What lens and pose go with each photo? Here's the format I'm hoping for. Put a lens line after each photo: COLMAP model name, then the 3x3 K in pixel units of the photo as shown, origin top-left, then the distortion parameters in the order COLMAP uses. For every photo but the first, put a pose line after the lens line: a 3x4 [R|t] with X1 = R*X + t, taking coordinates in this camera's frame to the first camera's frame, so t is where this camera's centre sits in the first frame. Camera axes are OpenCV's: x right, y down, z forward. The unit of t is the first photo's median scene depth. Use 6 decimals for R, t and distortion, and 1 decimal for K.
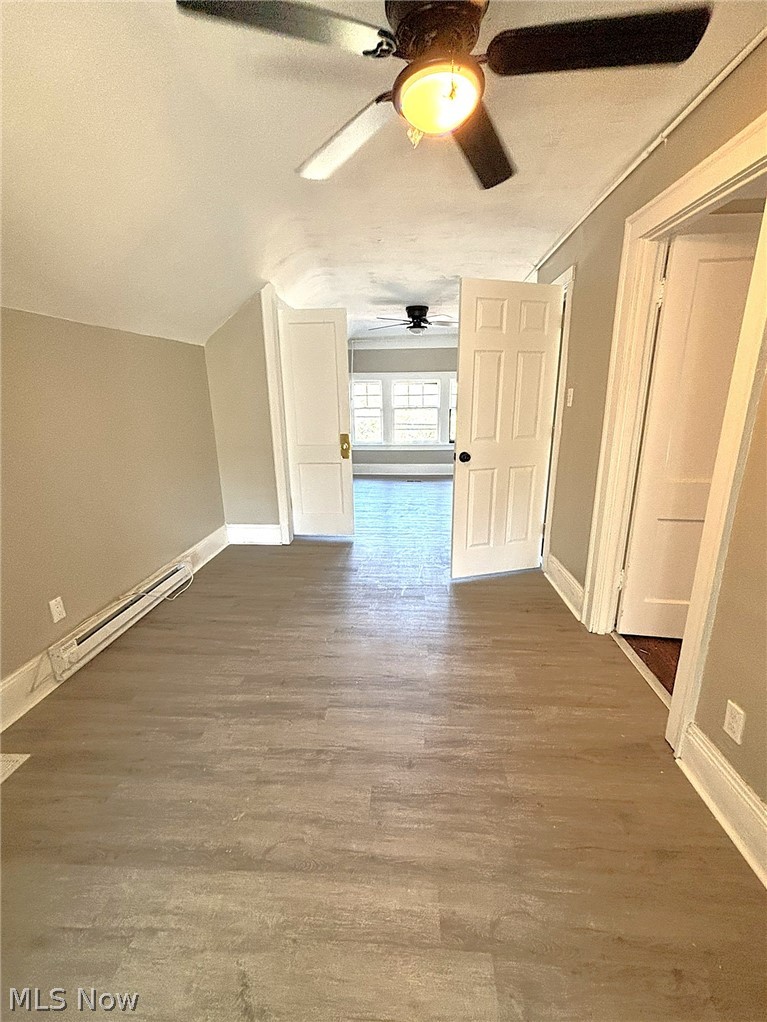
lens RADIAL K [[430.2, 0, 383.5], [0, 430.2, 511.0], [0, 0, 1]] dist [0.025004, 0.000160]
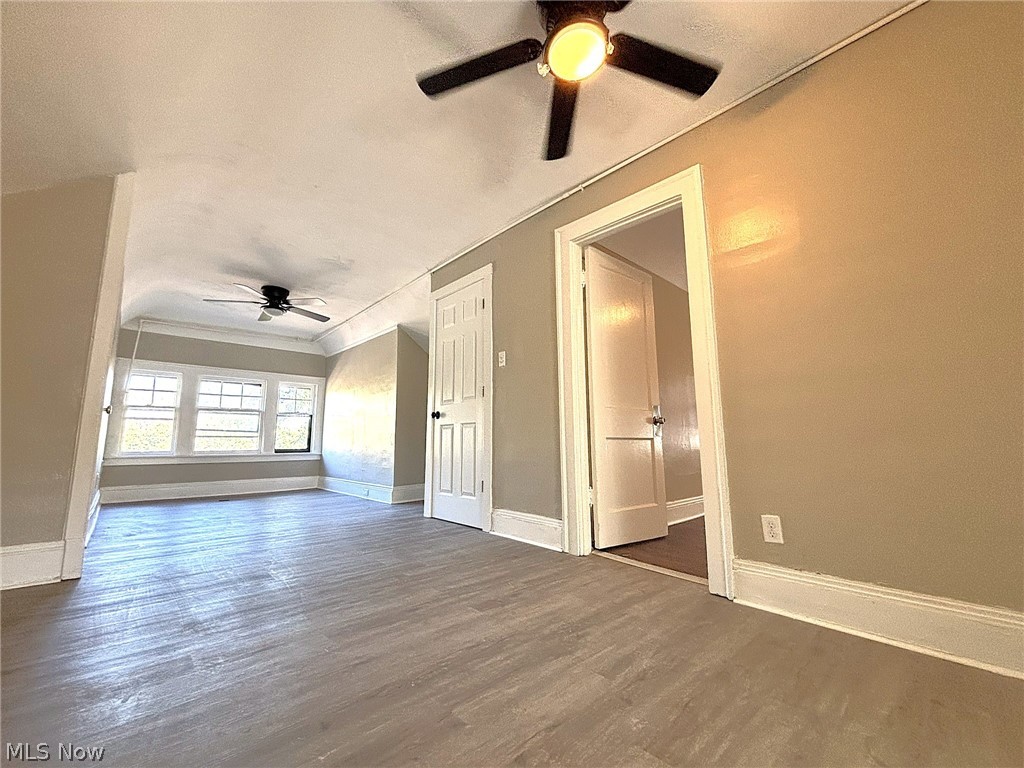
lens RADIAL K [[419.4, 0, 512.0], [0, 419.4, 384.0], [0, 0, 1]] dist [0.015465, 0.000030]
pose [[0.696754, 0.103005, 0.709876, -0.411309], [0.177851, 0.933927, -0.310080, 0.185198], [-0.694912, 0.342301, 0.632398, 0.339297]]
